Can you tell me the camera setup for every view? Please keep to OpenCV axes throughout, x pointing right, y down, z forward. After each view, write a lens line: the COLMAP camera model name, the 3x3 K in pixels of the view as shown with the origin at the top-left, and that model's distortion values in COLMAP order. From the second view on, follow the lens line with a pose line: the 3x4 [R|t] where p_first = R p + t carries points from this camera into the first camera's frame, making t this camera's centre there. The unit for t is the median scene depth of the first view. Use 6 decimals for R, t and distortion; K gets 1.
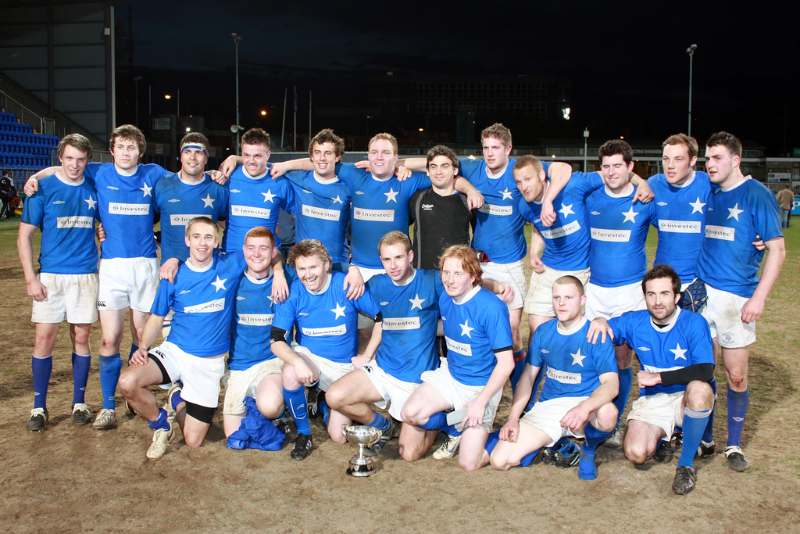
lens RADIAL K [[1688.3, 0, 400.0], [0, 1688.3, 267.0], [0, 0, 1]] dist [-0.032146, -0.419942]
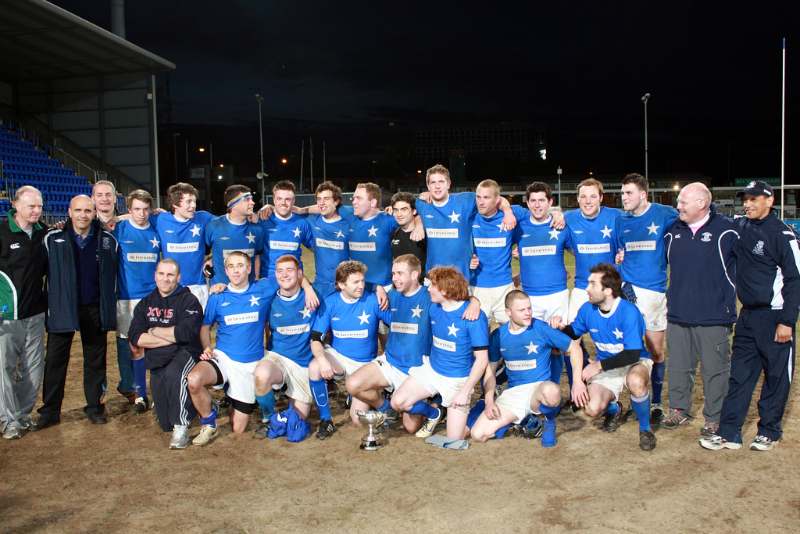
lens RADIAL K [[1530.8, 0, 400.0], [0, 1530.8, 267.0], [0, 0, 1]] dist [-0.165698, 0.071832]
pose [[0.999523, -0.030194, -0.006513, 0.010454], [0.030080, 0.999403, -0.016968, 0.006029], [0.007022, 0.016764, 0.999835, -0.159617]]
